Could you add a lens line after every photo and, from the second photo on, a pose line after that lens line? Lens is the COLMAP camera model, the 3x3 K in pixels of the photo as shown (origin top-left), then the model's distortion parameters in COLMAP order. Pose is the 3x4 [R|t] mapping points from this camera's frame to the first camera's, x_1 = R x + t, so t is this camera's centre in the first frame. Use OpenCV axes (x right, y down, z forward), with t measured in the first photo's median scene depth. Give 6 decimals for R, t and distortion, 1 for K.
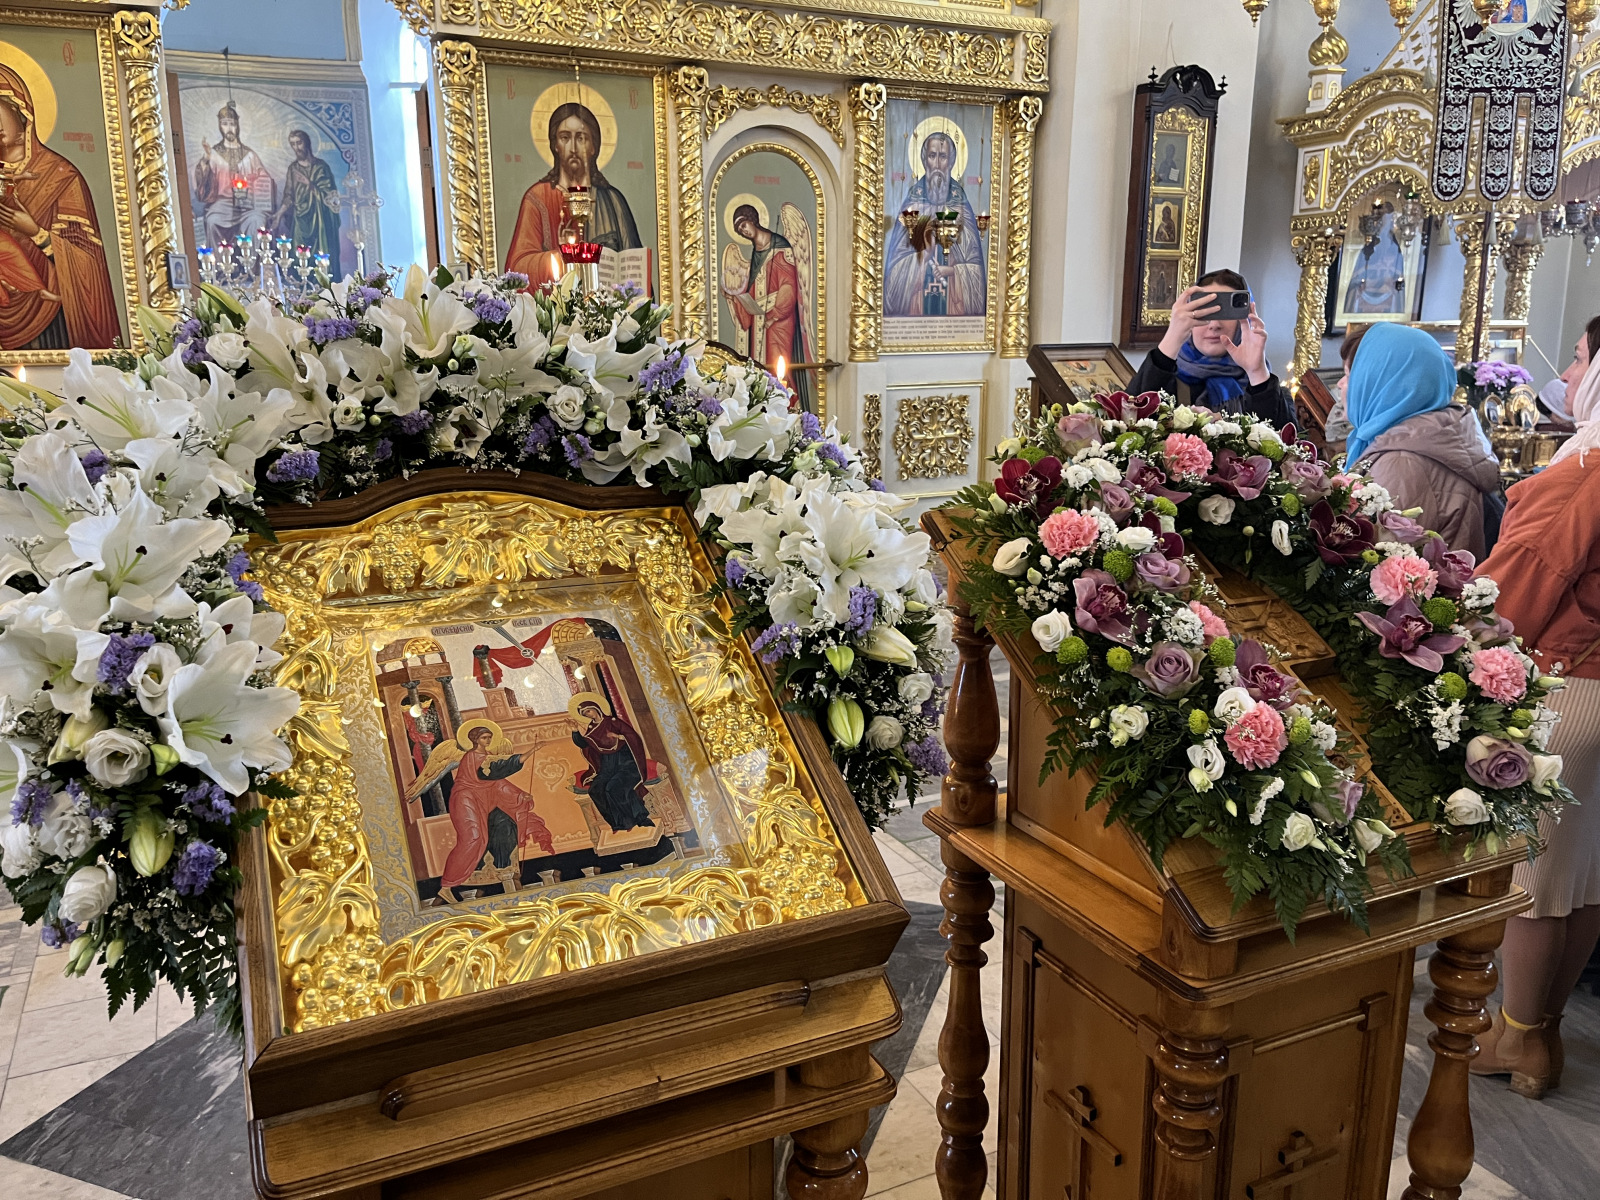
lens RADIAL K [[1229.8, 0, 799.7], [0, 1229.8, 595.1], [0, 0, 1]] dist [0.058762, -0.085317]
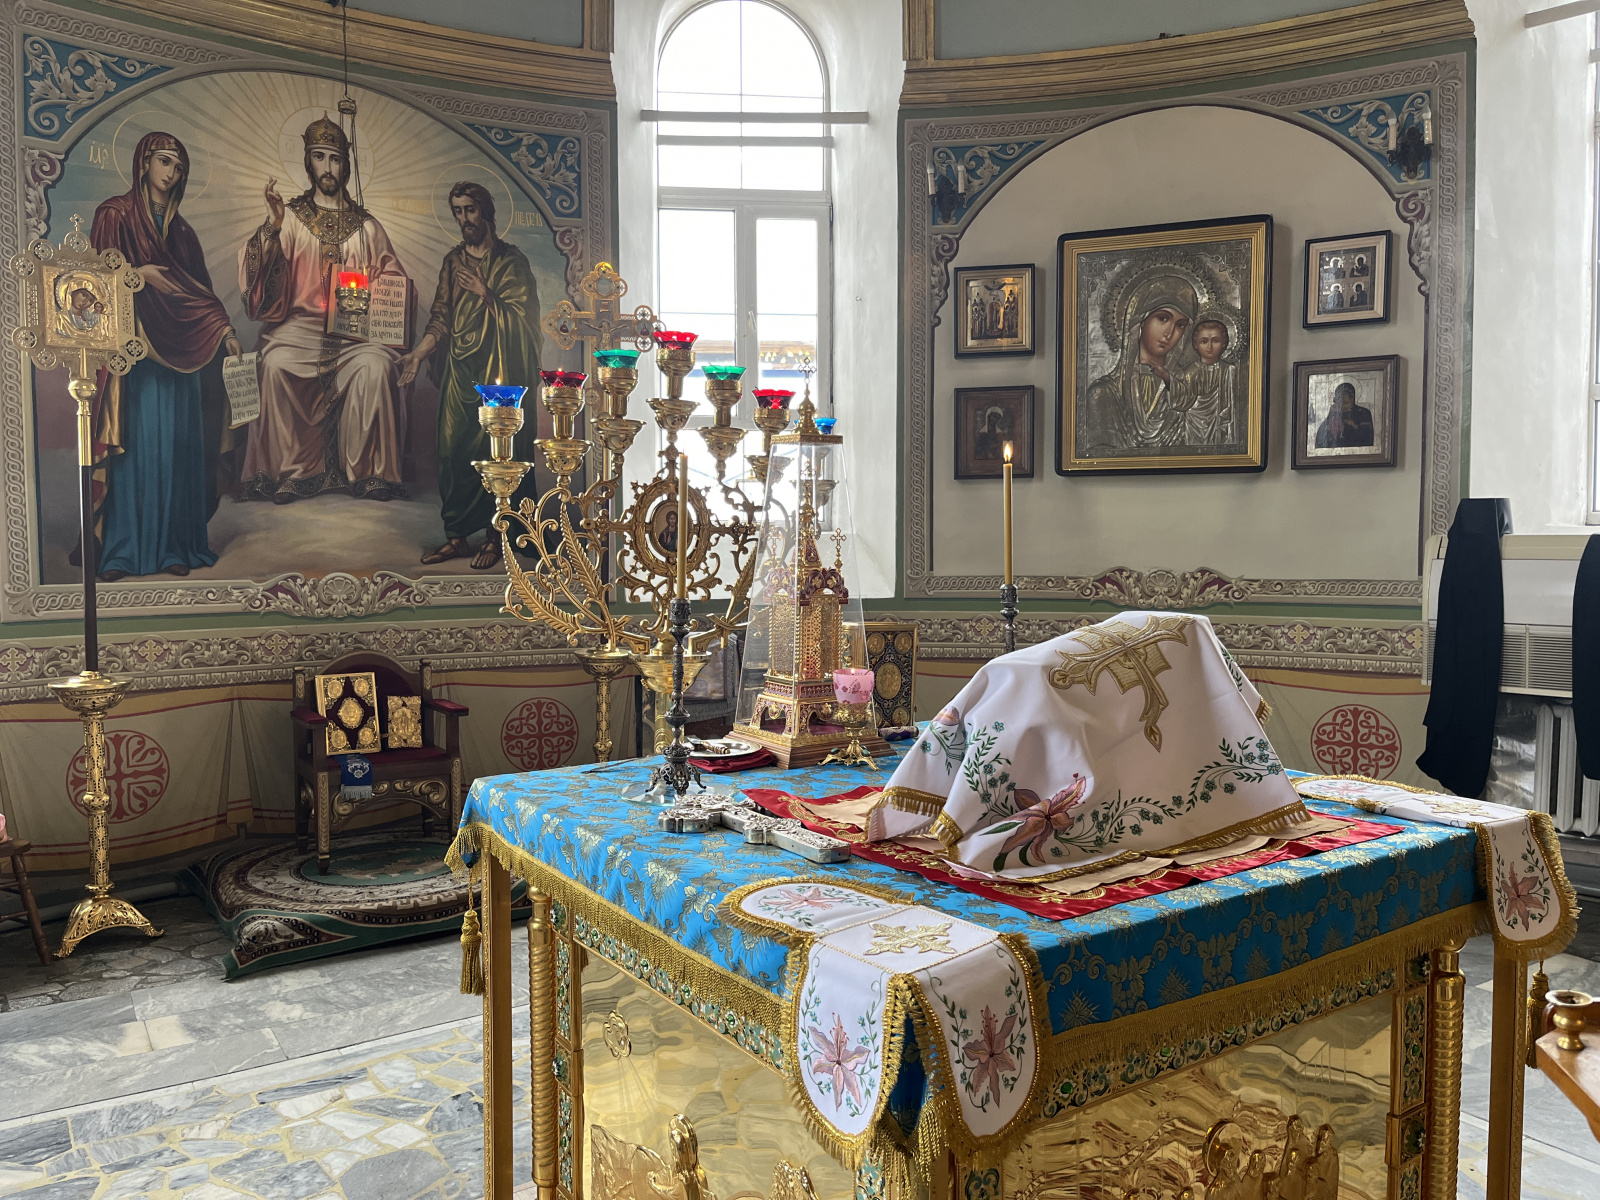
lens RADIAL K [[1229.8, 0, 801.8], [0, 1229.8, 597.9], [0, 0, 1]] dist [0.058762, -0.085317]
pose [[0.991381, -0.004656, 0.130929, -3.093644], [0.026067, 0.986398, -0.162296, -1.270922], [-0.128392, 0.164310, 0.978017, 4.993271]]
